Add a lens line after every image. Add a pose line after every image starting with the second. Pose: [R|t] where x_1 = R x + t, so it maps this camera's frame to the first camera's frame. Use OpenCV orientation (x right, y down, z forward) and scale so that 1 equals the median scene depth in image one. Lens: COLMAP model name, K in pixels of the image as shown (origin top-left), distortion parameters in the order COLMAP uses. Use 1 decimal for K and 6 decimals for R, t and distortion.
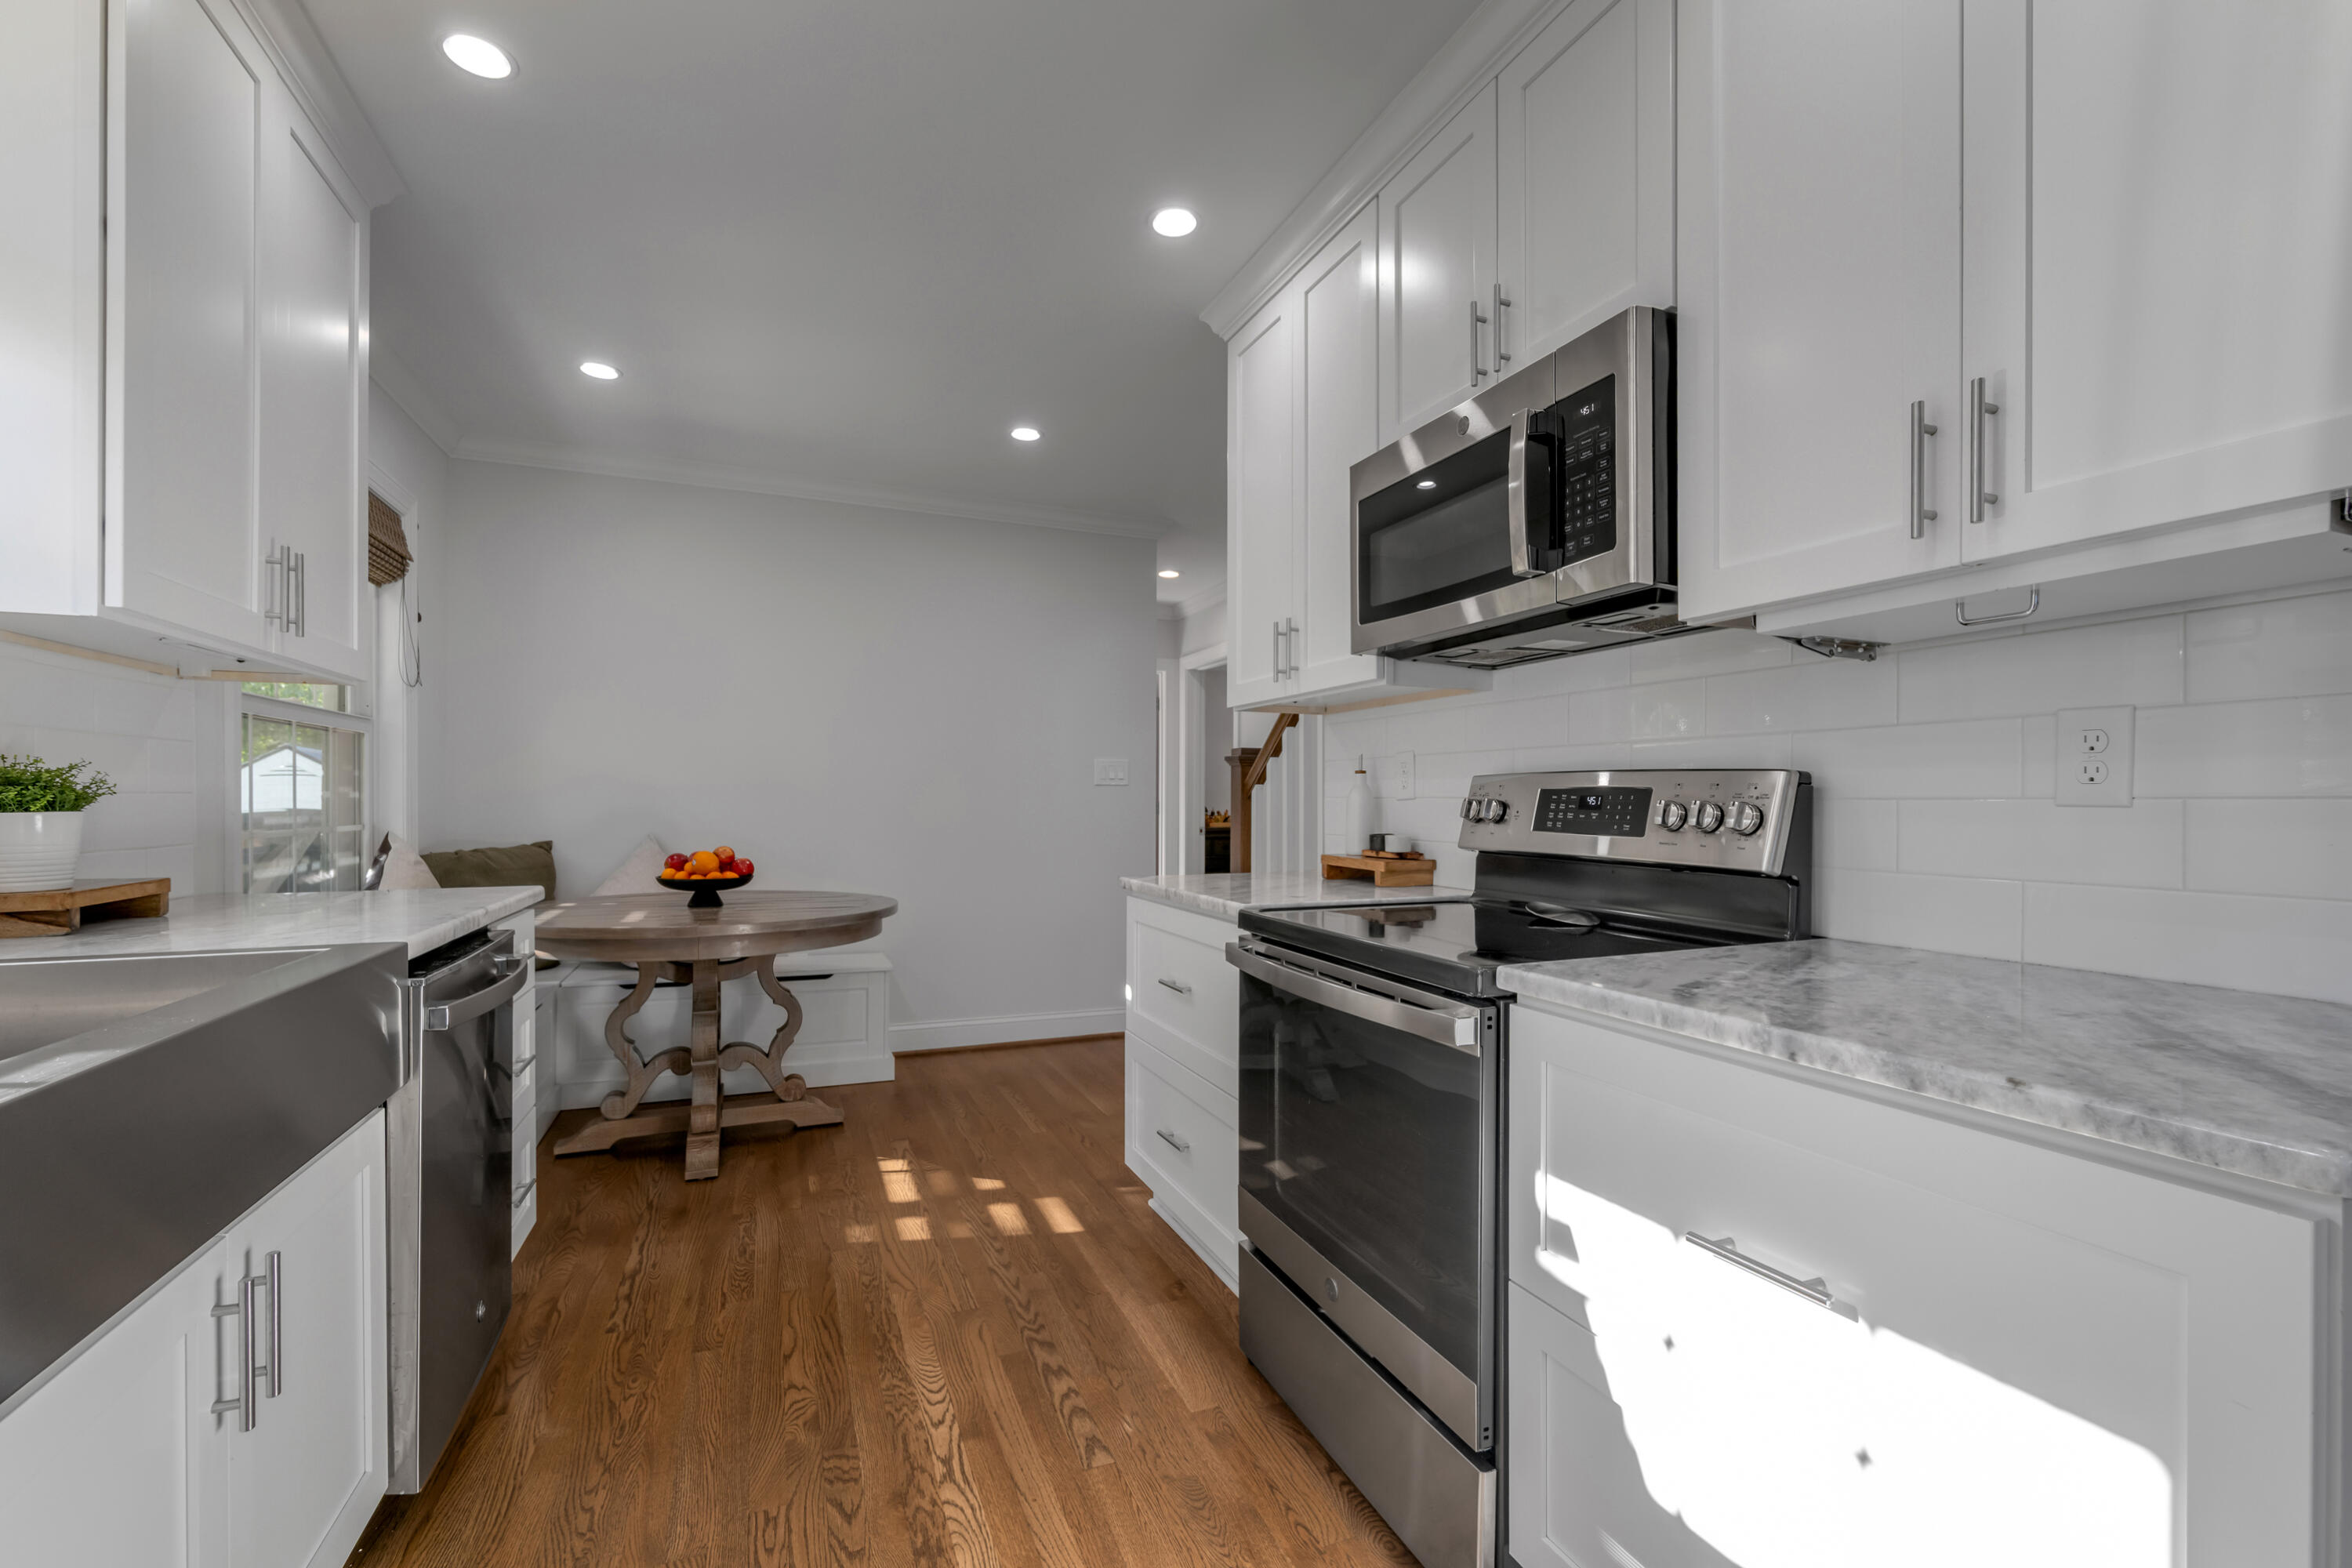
lens RADIAL K [[1061.9, 0, 1175.2], [0, 1061.9, 795.8], [0, 0, 1]] dist [-0.000429, 0.000032]
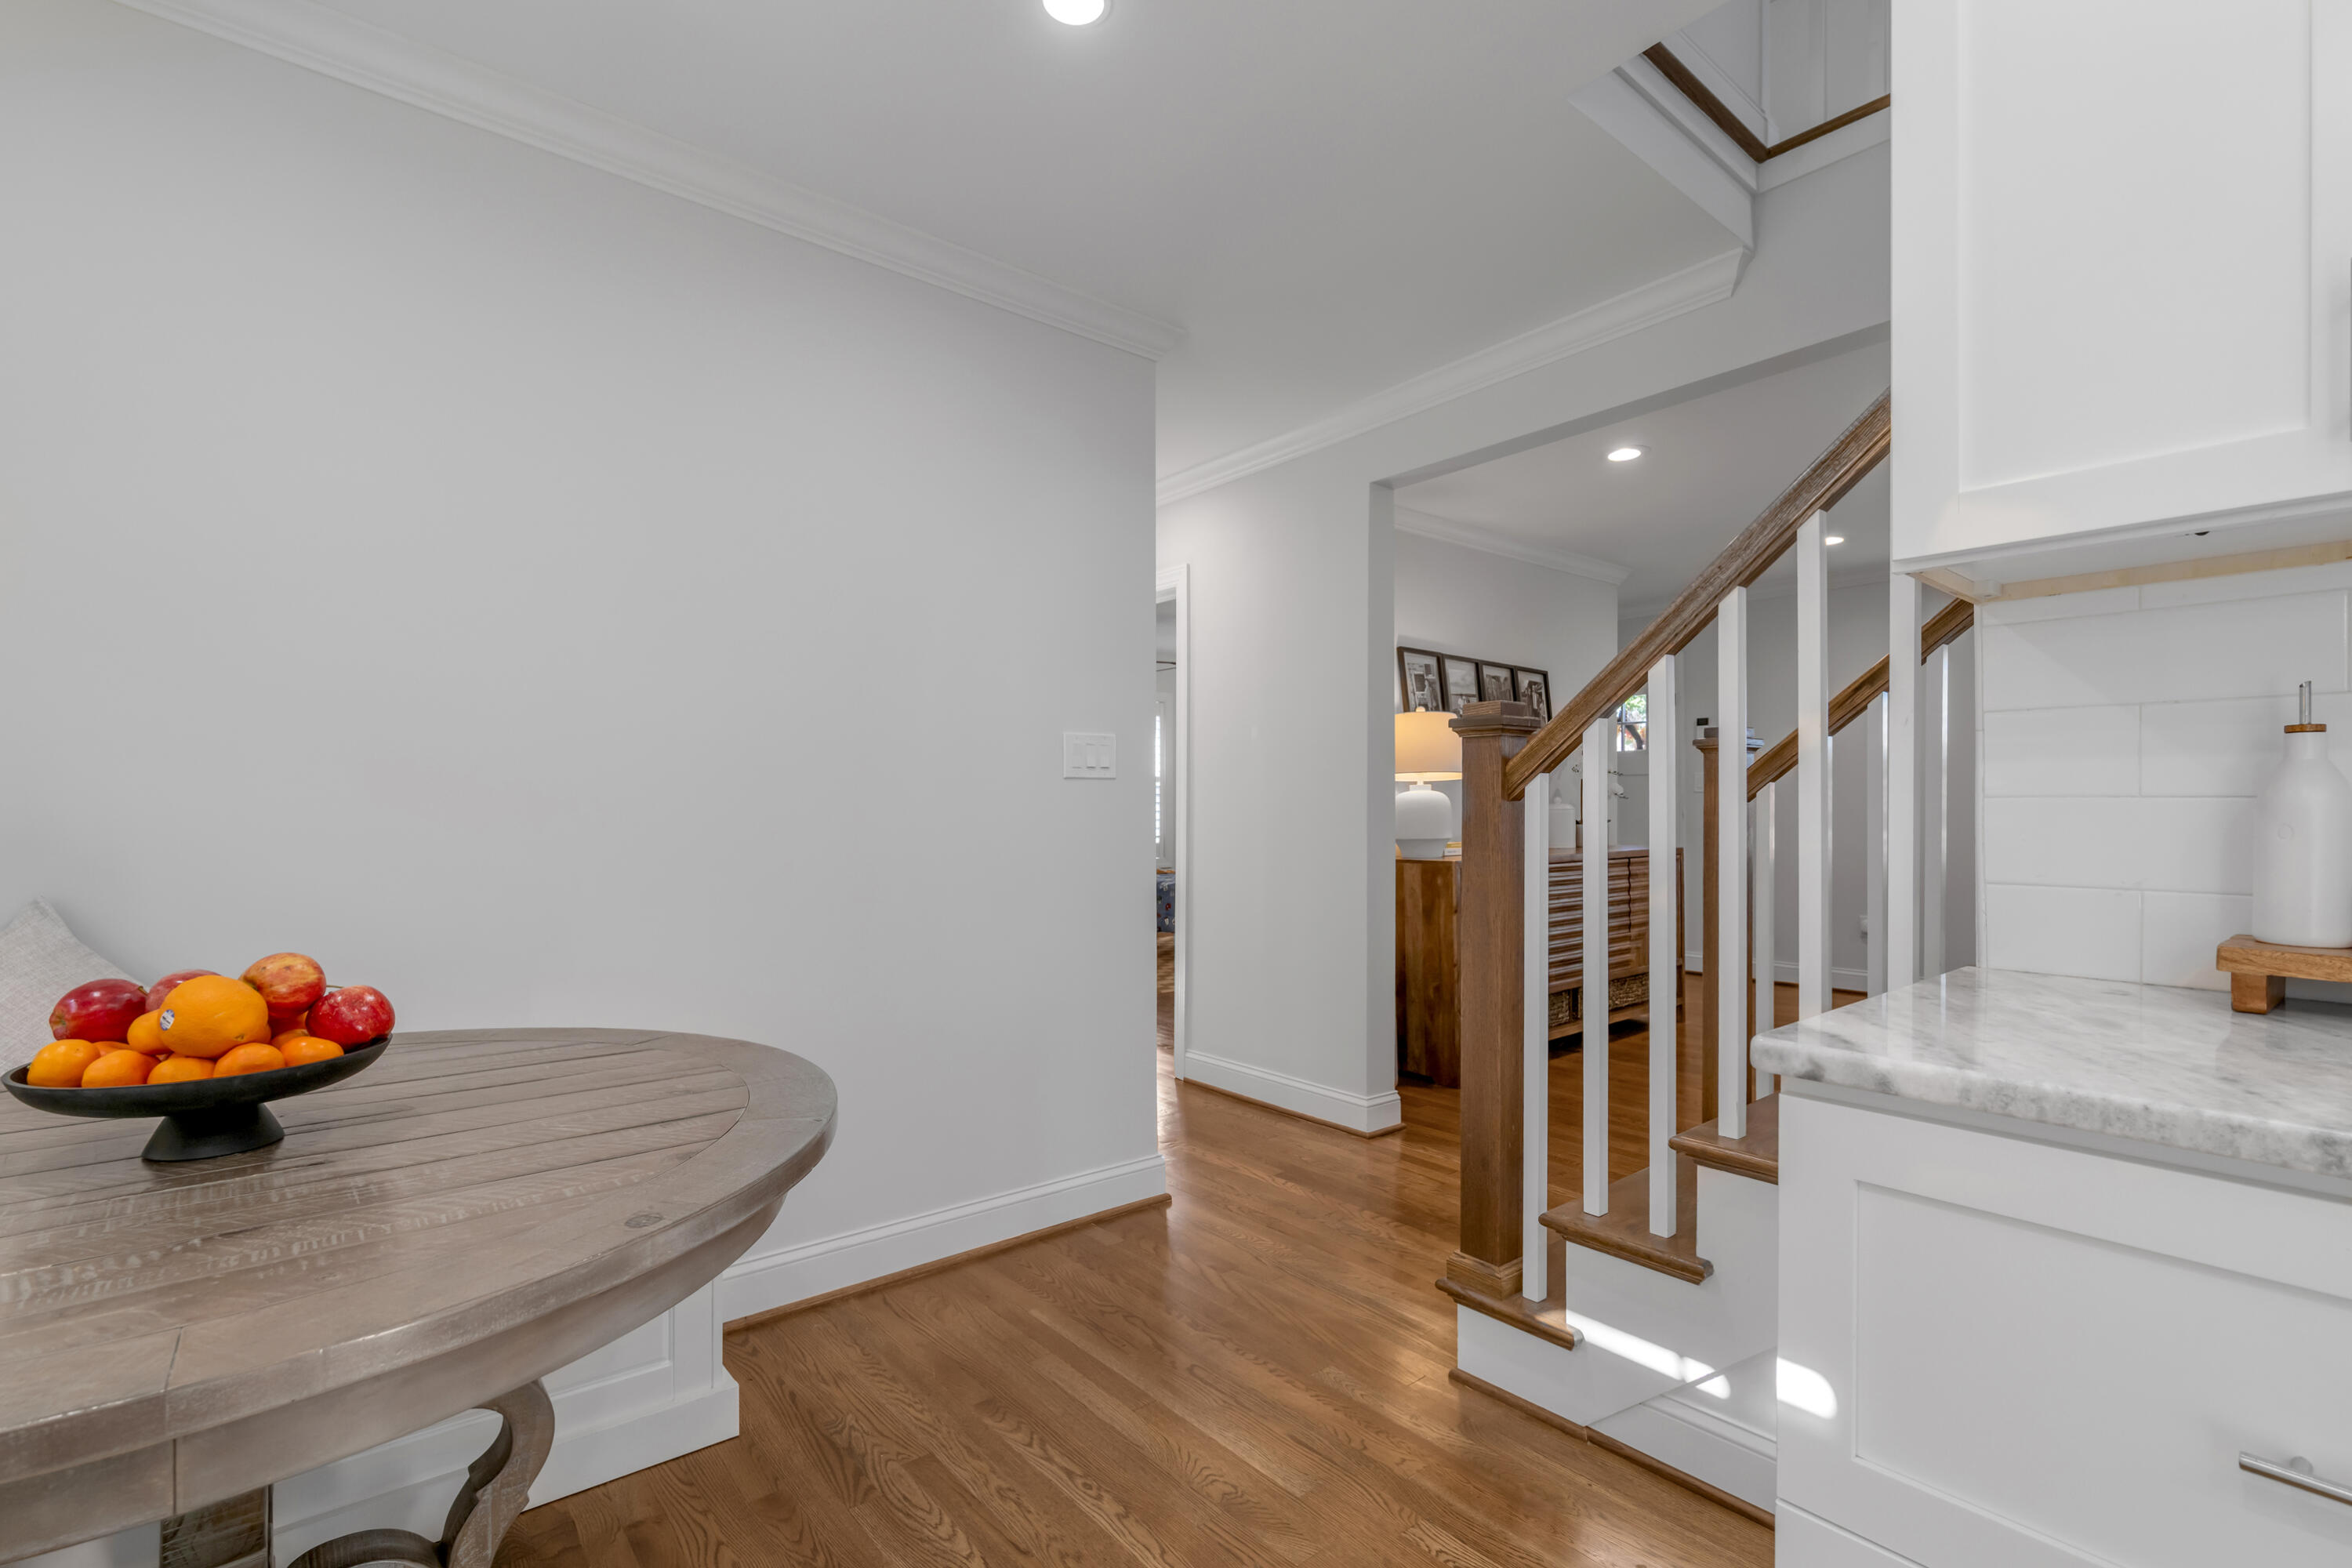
lens RADIAL K [[1061.9, 0, 1175.2], [0, 1061.9, 795.8], [0, 0, 1]] dist [-0.000429, 0.000032]
pose [[0.950903, -0.004148, 0.309462, -0.267946], [0.005114, 0.999984, -0.002310, 0.001033], [-0.309447, 0.003779, 0.950909, 0.611054]]
